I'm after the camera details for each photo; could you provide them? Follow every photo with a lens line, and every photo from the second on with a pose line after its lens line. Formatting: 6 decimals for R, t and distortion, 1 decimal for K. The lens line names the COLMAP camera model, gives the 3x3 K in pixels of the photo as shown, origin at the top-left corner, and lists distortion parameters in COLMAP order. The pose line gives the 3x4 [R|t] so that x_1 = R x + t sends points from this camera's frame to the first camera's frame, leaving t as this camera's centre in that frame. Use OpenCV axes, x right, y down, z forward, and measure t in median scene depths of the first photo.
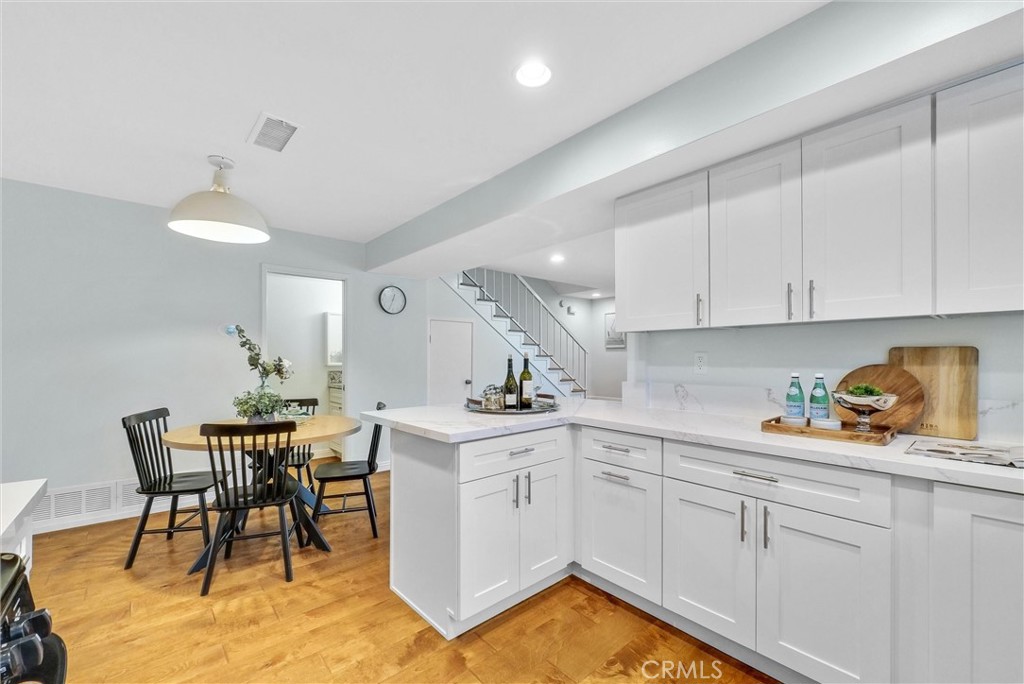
lens RADIAL K [[422.7, 0, 503.3], [0, 422.7, 352.1], [0, 0, 1]] dist [-0.004347, 0.000231]
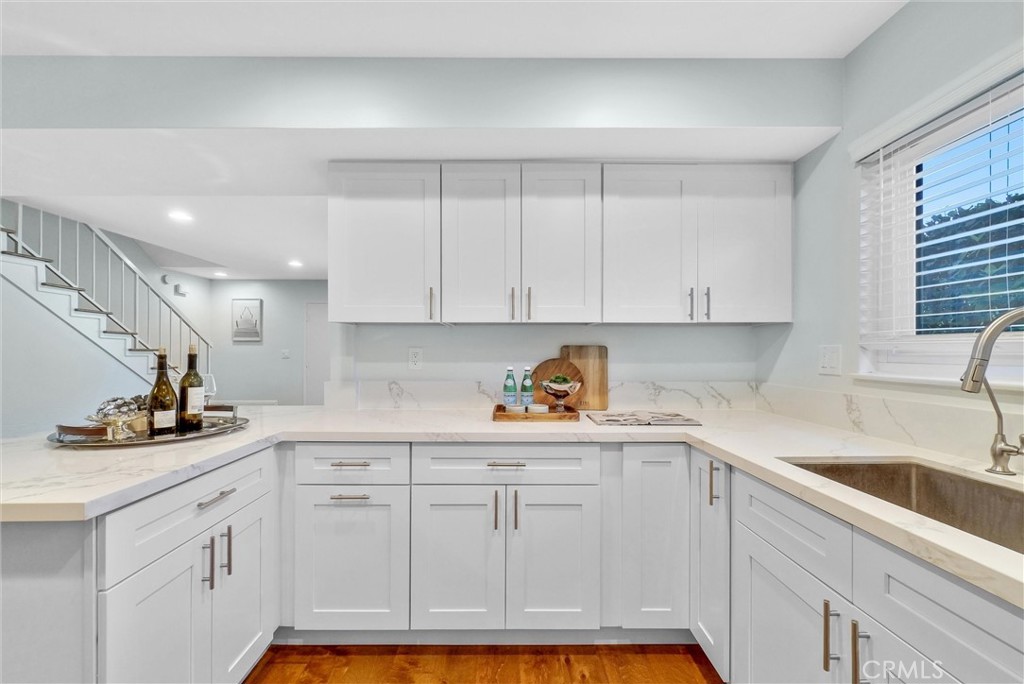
lens RADIAL K [[422.7, 0, 511.8], [0, 422.7, 347.9], [0, 0, 1]] dist [-0.004347, 0.000231]
pose [[0.631931, 0.010438, 0.774954, -0.173673], [-0.011774, 0.999923, -0.003868, 0.002557], [-0.774935, -0.006680, 0.632006, 0.244485]]
